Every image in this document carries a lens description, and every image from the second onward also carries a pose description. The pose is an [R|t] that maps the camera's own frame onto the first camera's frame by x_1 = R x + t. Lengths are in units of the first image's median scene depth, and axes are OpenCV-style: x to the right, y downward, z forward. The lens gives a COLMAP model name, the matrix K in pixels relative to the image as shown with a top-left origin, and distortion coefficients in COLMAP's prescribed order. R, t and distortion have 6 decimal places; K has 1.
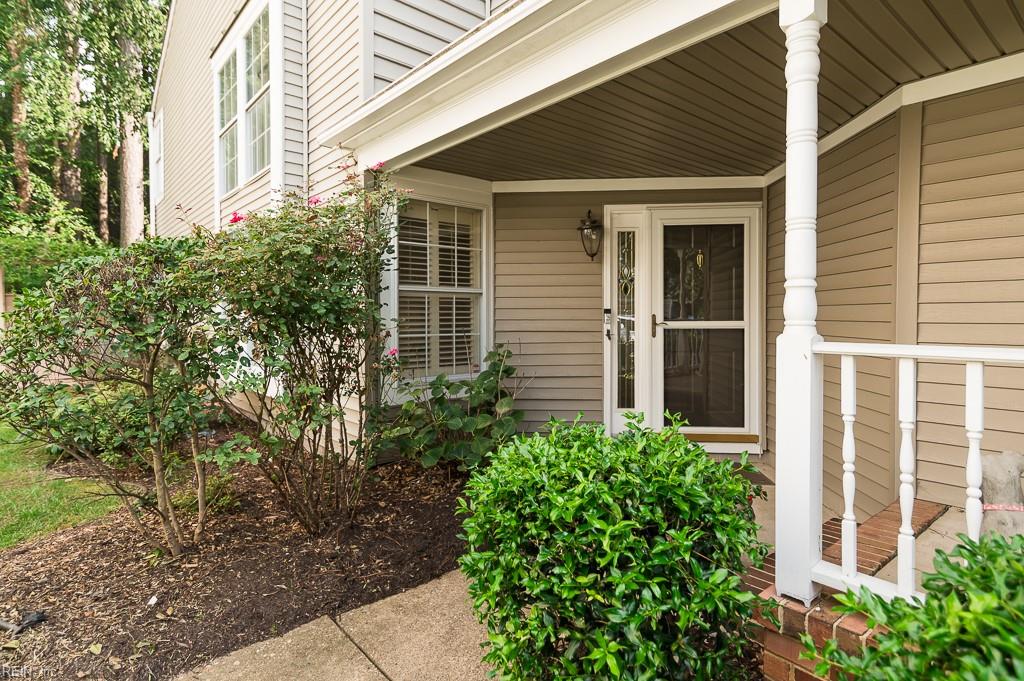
lens RADIAL K [[560.8, 0, 512.5], [0, 560.8, 332.2], [0, 0, 1]] dist [0.000740, 0.000509]
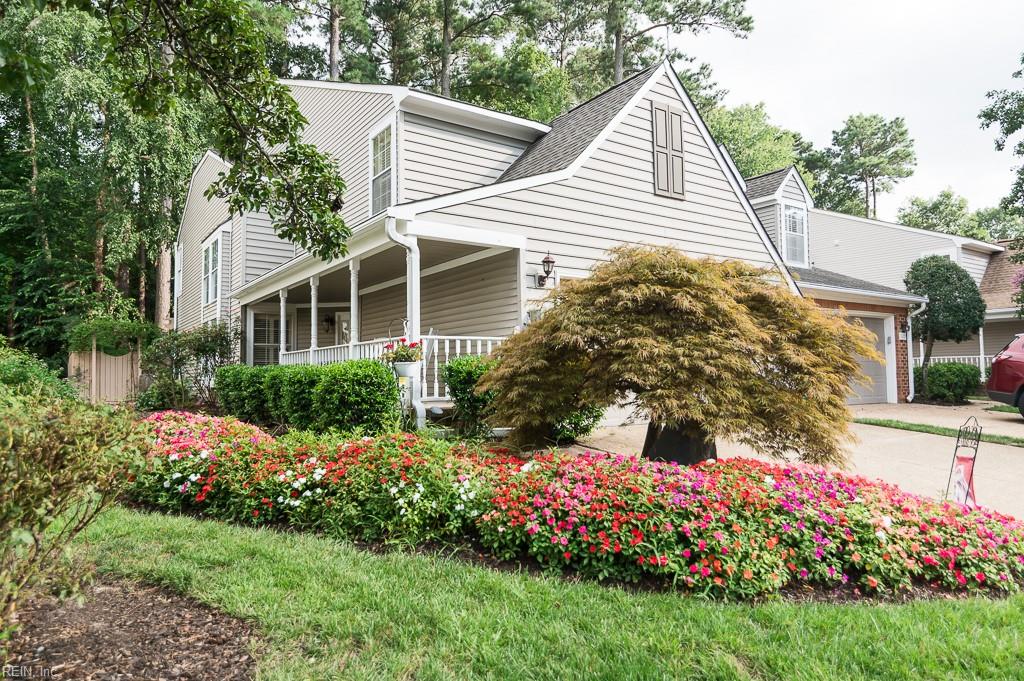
lens RADIAL K [[667.1, 0, 509.4], [0, 667.1, 344.7], [0, 0, 1]] dist [-0.005425, -0.001050]
pose [[0.994586, -0.015063, -0.102815, 0.482969], [0.006860, 0.996797, -0.079674, 0.067964], [0.103686, 0.078537, 0.991504, -0.749711]]
